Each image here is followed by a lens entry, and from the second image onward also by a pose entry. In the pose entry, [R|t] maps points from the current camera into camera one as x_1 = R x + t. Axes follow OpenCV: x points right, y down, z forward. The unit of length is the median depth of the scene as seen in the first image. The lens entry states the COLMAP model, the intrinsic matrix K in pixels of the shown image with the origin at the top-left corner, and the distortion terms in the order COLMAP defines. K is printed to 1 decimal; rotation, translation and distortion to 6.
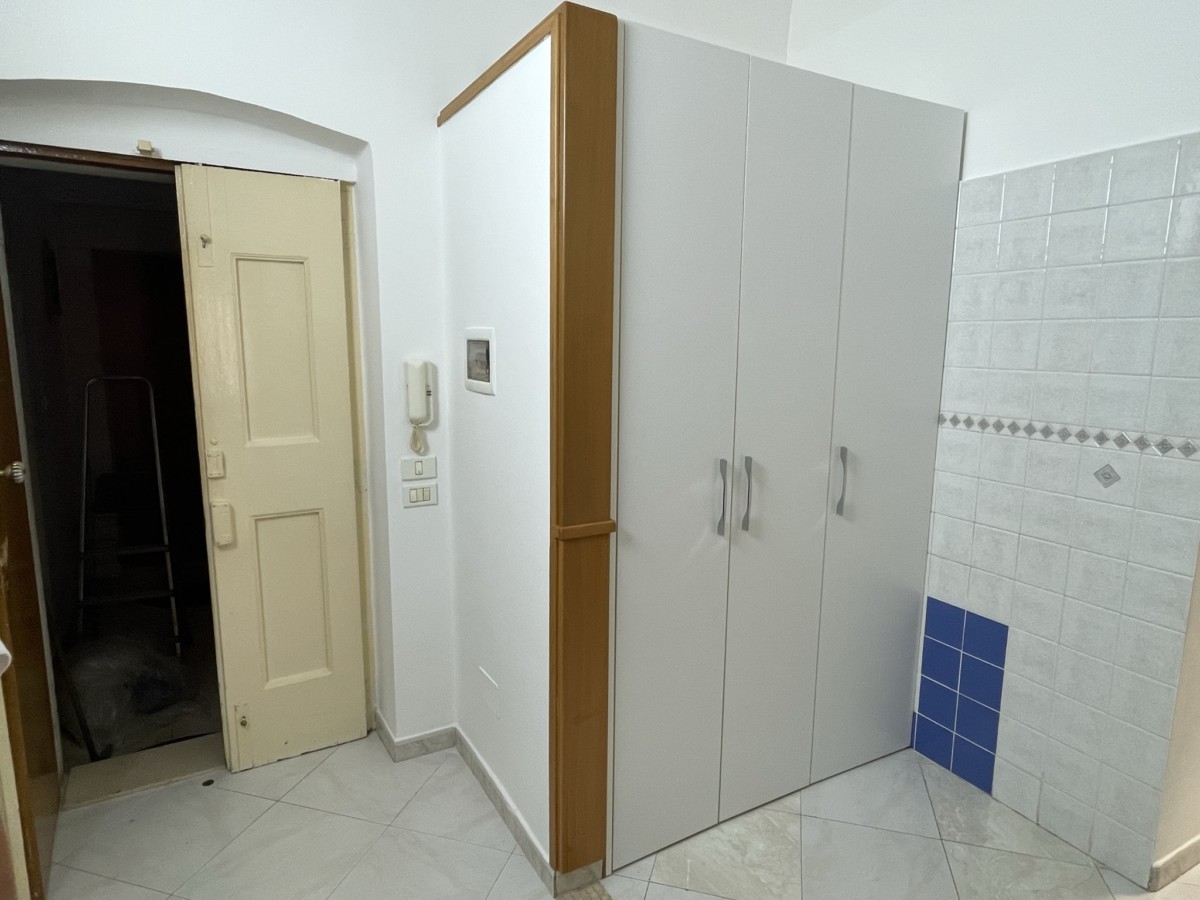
lens RADIAL K [[701.8, 0, 599.8], [0, 701.8, 443.8], [0, 0, 1]] dist [-0.005621, 0.001697]
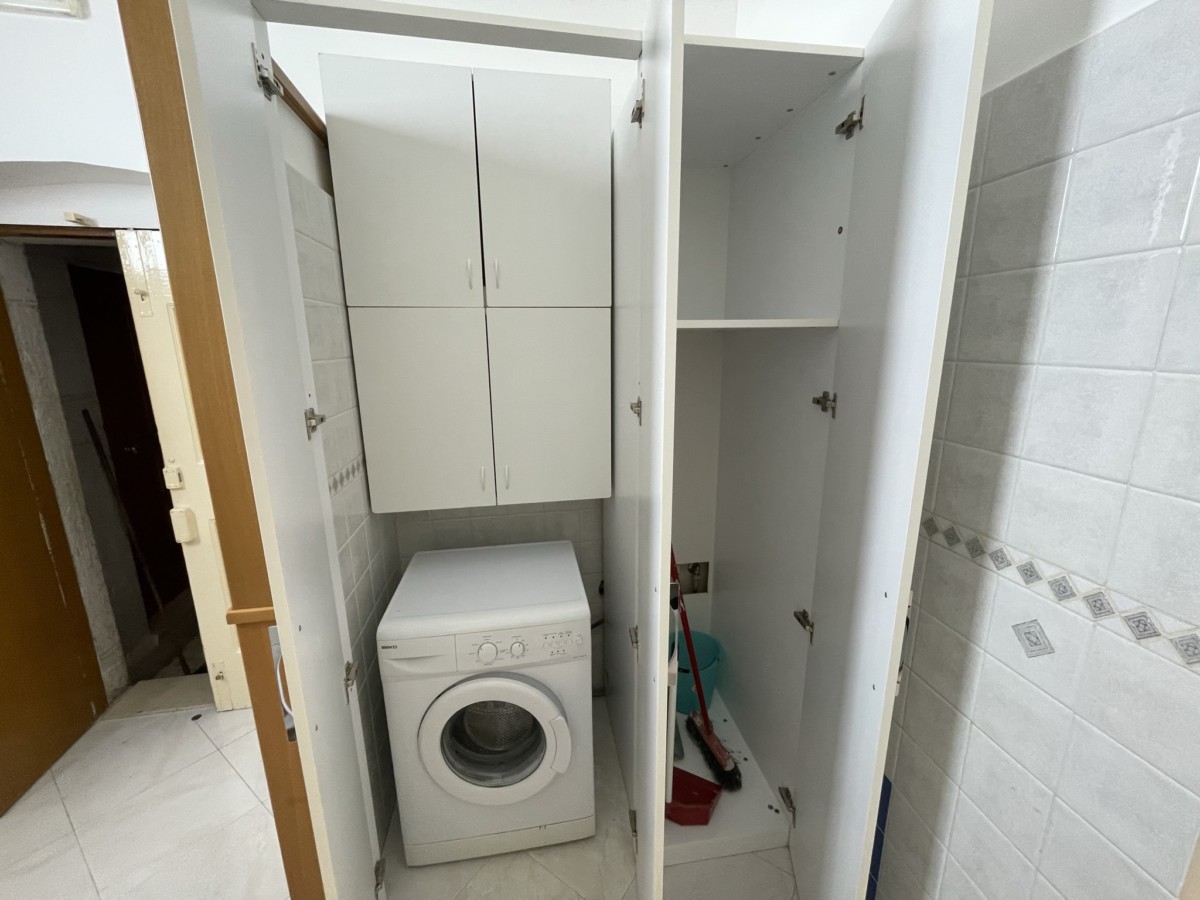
lens RADIAL K [[490.2, 0, 602.0], [0, 490.2, 447.6], [0, 0, 1]] dist [-0.004282, -0.000481]
pose [[0.943781, 0.054842, -0.325991, 0.502772], [-0.032320, 0.996726, 0.074110, -0.128073], [0.328988, -0.059407, 0.942464, 0.503074]]
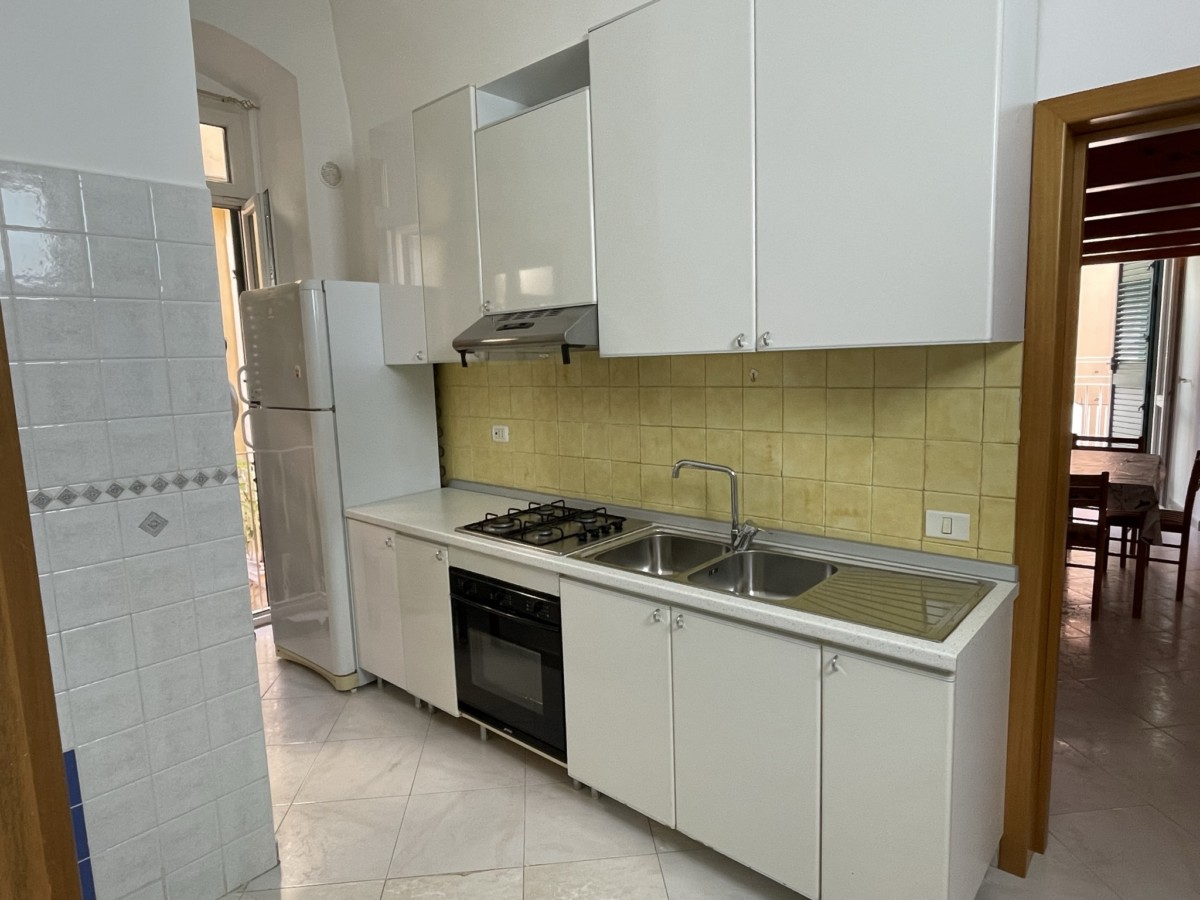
lens RADIAL K [[701.8, 0, 595.5], [0, 701.8, 448.4], [0, 0, 1]] dist [-0.005621, 0.001697]
pose [[-0.337909, -0.122067, 0.933230, -0.342008], [0.169933, 0.967345, 0.188059, -0.127325], [-0.925711, 0.222133, -0.306131, 0.703140]]
